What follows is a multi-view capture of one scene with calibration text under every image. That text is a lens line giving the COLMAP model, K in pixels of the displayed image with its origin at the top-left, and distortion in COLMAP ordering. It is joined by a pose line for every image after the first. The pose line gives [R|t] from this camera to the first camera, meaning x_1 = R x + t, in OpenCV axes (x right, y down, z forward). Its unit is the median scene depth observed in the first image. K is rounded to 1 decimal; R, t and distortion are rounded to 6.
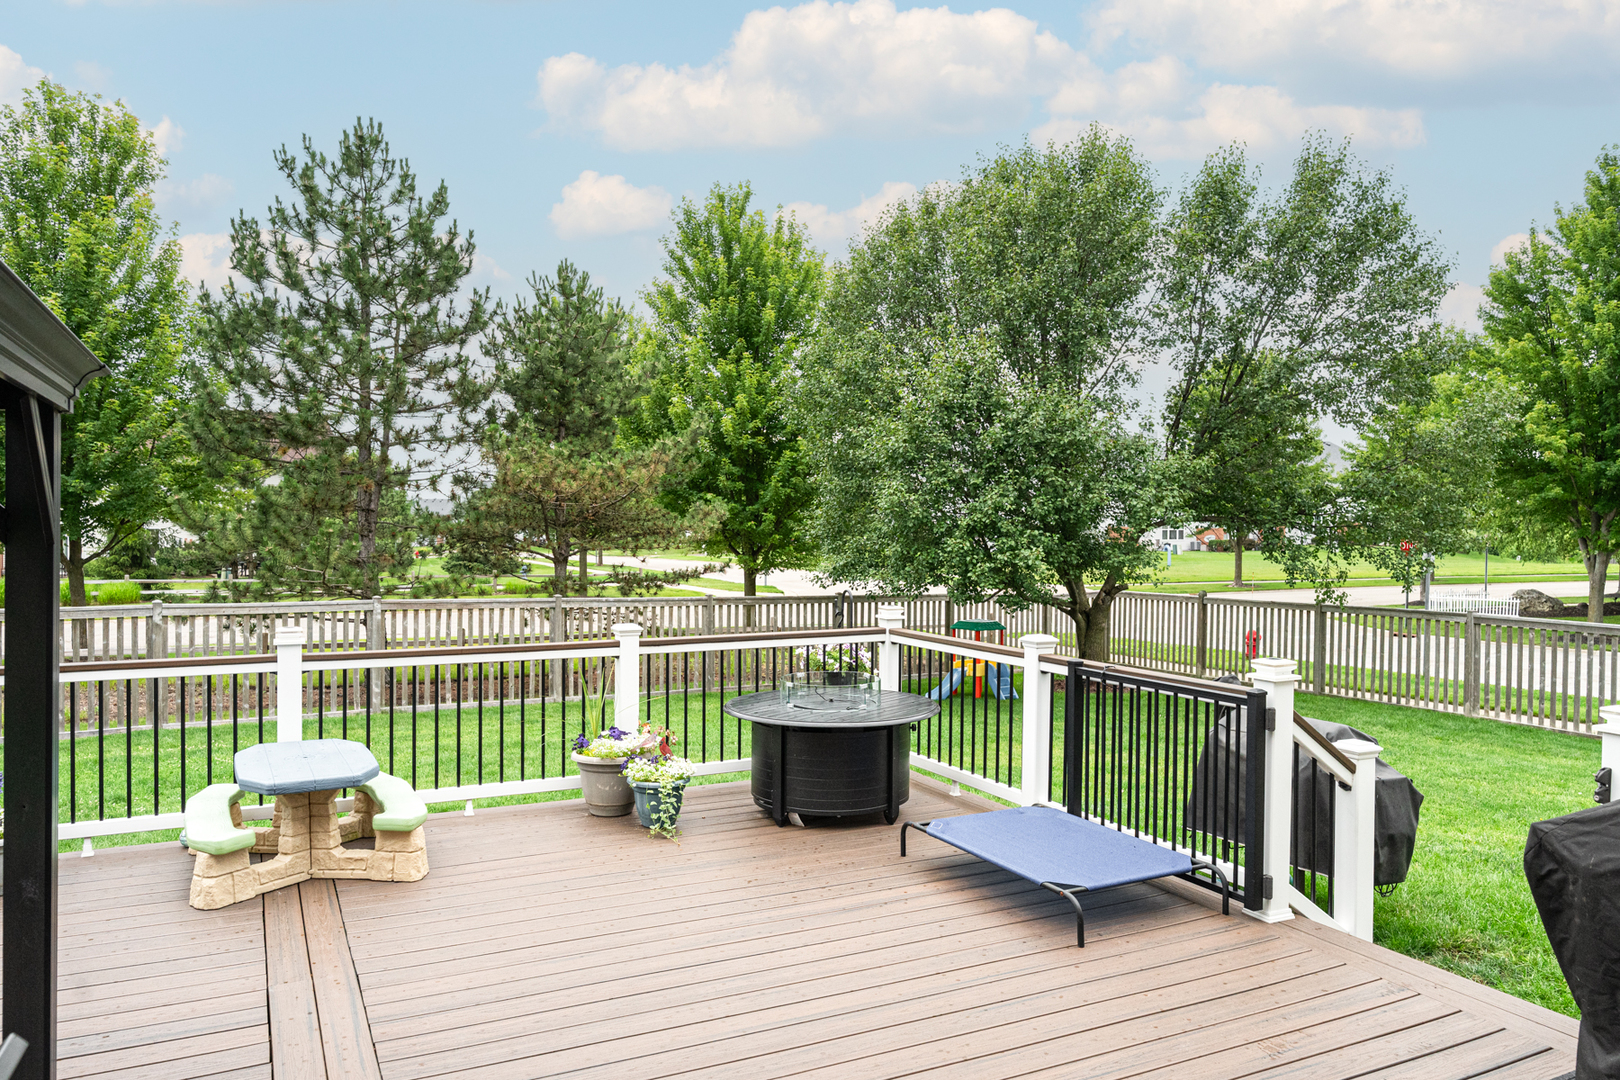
lens RADIAL K [[1092.7, 0, 771.3], [0, 1092.7, 551.5], [0, 0, 1]] dist [-0.004182, -0.001373]
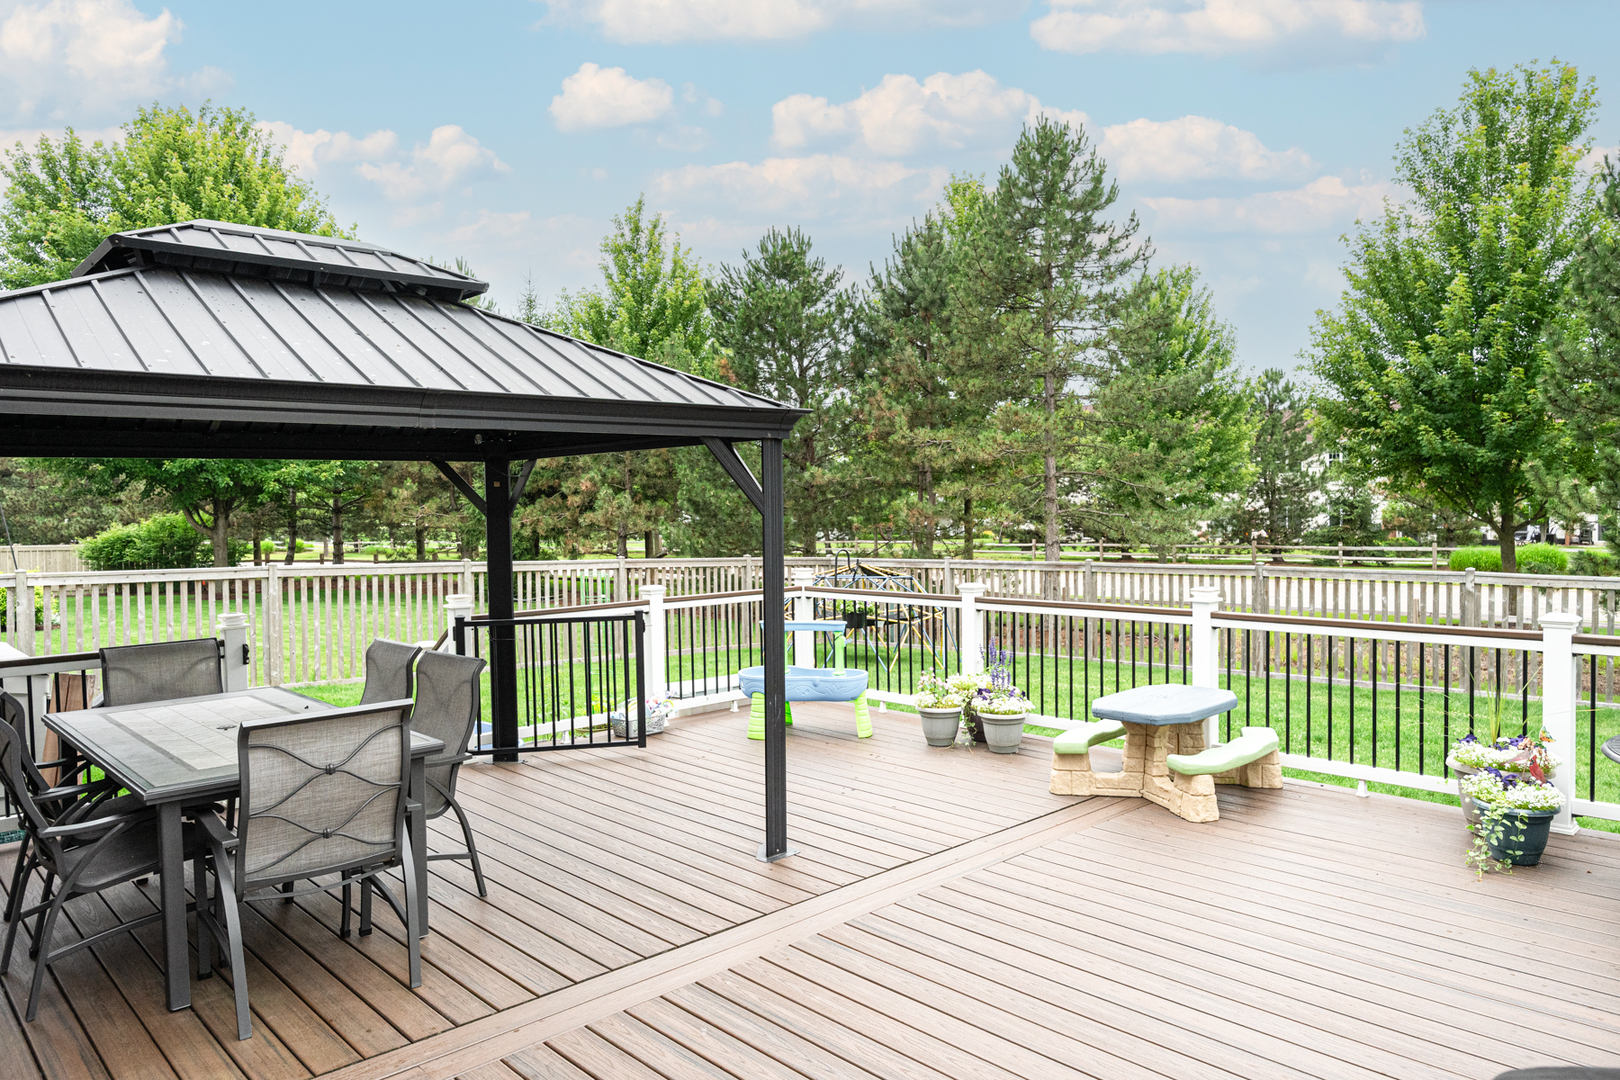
lens RADIAL K [[1092.7, 0, 813.7], [0, 1092.7, 535.5], [0, 0, 1]] dist [-0.004182, -0.001373]
pose [[0.302880, 0.018038, -0.952858, 0.218156], [-0.003783, 0.999836, 0.017725, -0.001224], [0.953021, -0.001764, 0.302898, 0.111948]]
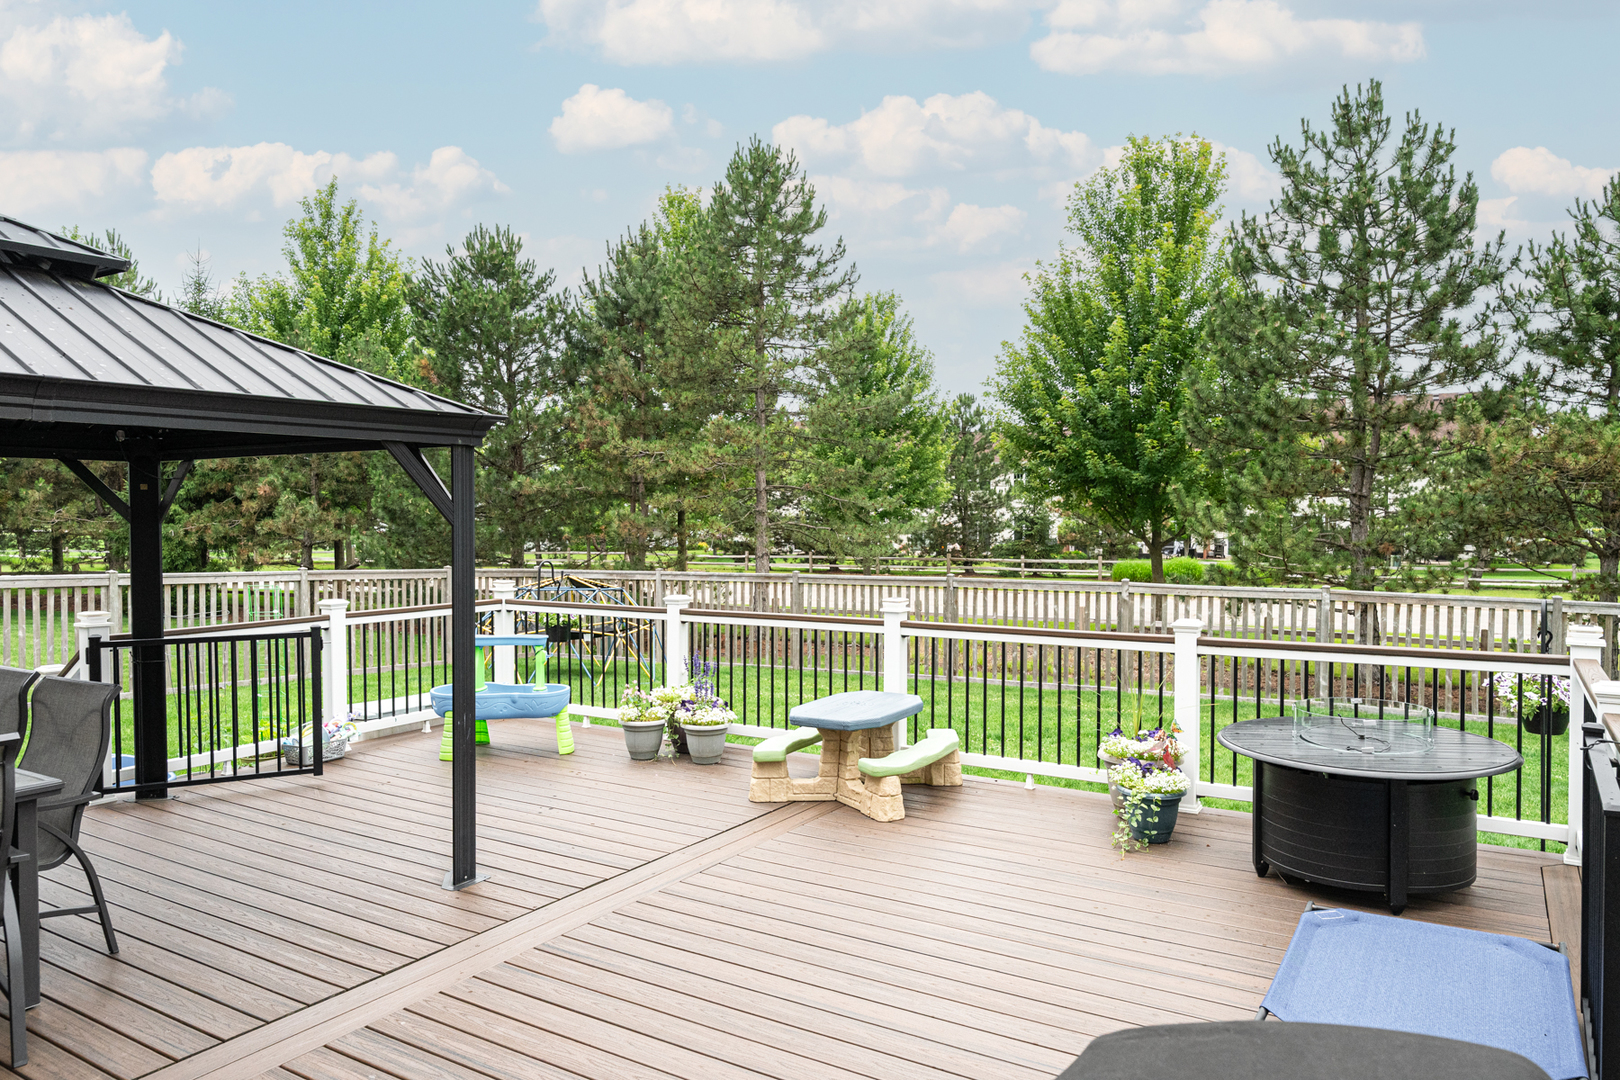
lens RADIAL K [[1092.7, 0, 816.0], [0, 1092.7, 535.9], [0, 0, 1]] dist [-0.004182, -0.001373]
pose [[0.539310, 0.011919, -0.842023, 0.219894], [-0.014025, 0.999888, 0.005171, -0.001417], [0.841990, 0.009021, 0.539417, 0.116399]]
